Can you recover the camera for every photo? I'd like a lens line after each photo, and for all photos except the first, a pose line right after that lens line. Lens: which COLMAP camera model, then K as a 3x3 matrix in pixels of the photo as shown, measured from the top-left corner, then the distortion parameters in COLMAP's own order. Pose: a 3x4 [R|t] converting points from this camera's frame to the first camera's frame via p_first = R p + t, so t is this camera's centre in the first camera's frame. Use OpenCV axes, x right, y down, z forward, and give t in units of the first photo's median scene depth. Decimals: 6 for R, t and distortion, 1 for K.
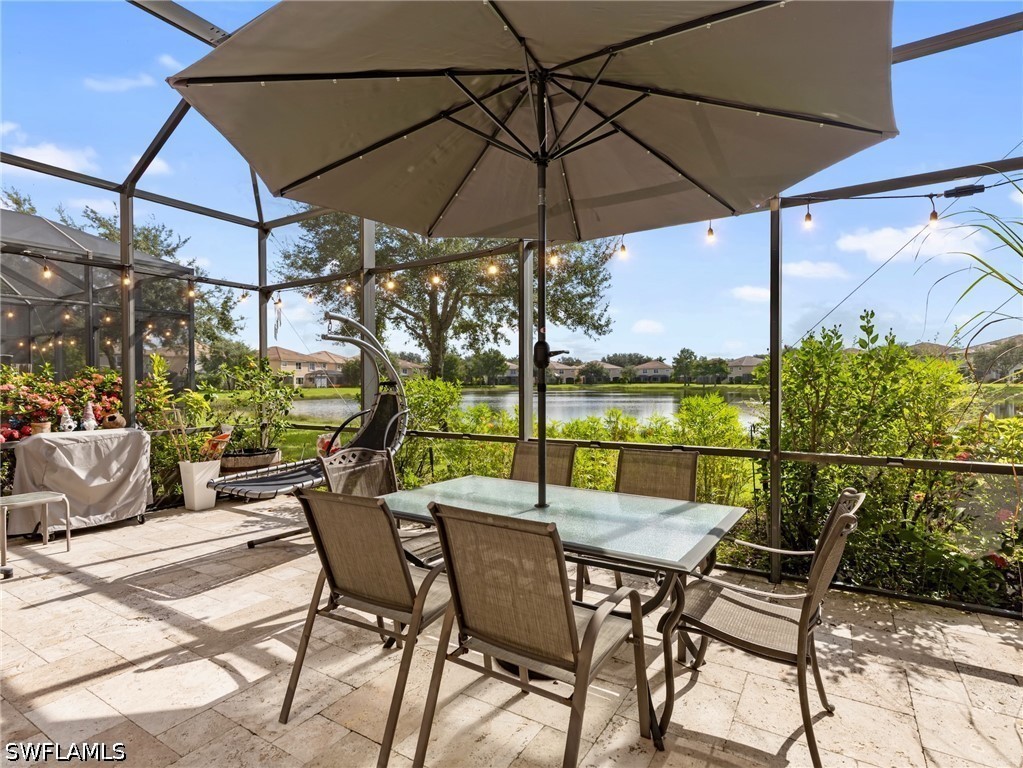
lens RADIAL K [[520.7, 0, 518.2], [0, 520.7, 381.8], [0, 0, 1]] dist [0.006919, -0.000107]
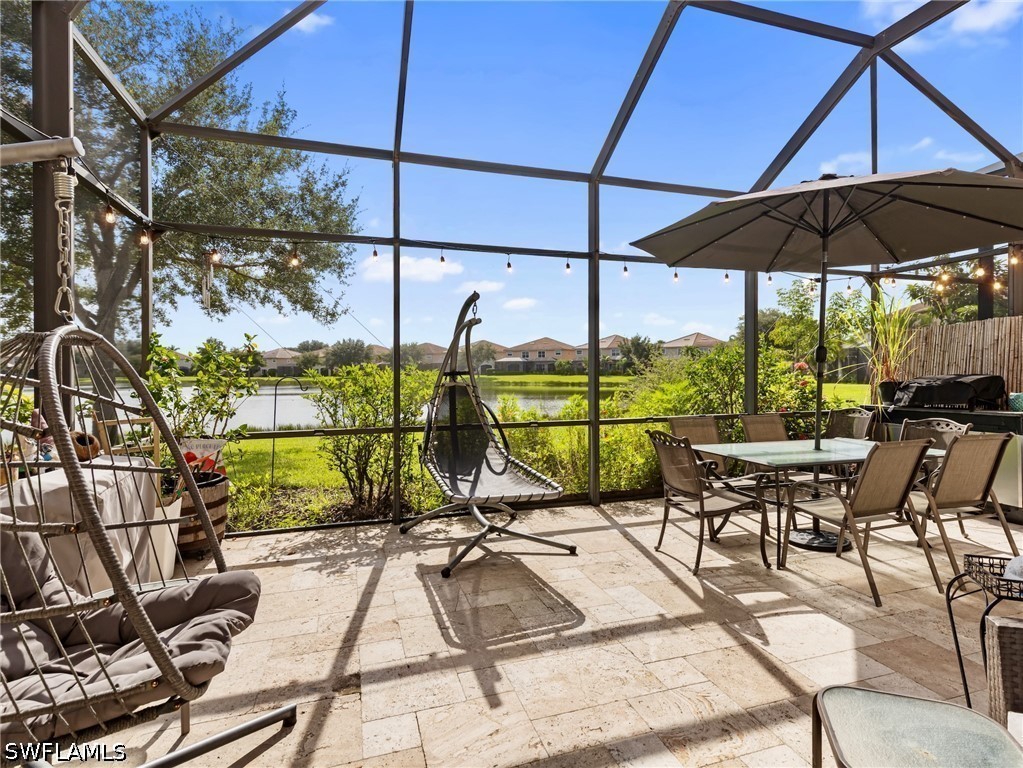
lens RADIAL K [[520.7, 0, 519.9], [0, 520.7, 385.1], [0, 0, 1]] dist [0.006919, -0.000107]
pose [[0.644795, -0.016434, 0.764179, -1.183896], [0.000938, 0.999785, 0.020709, 0.006981], [-0.764355, -0.012636, 0.644671, 0.456040]]
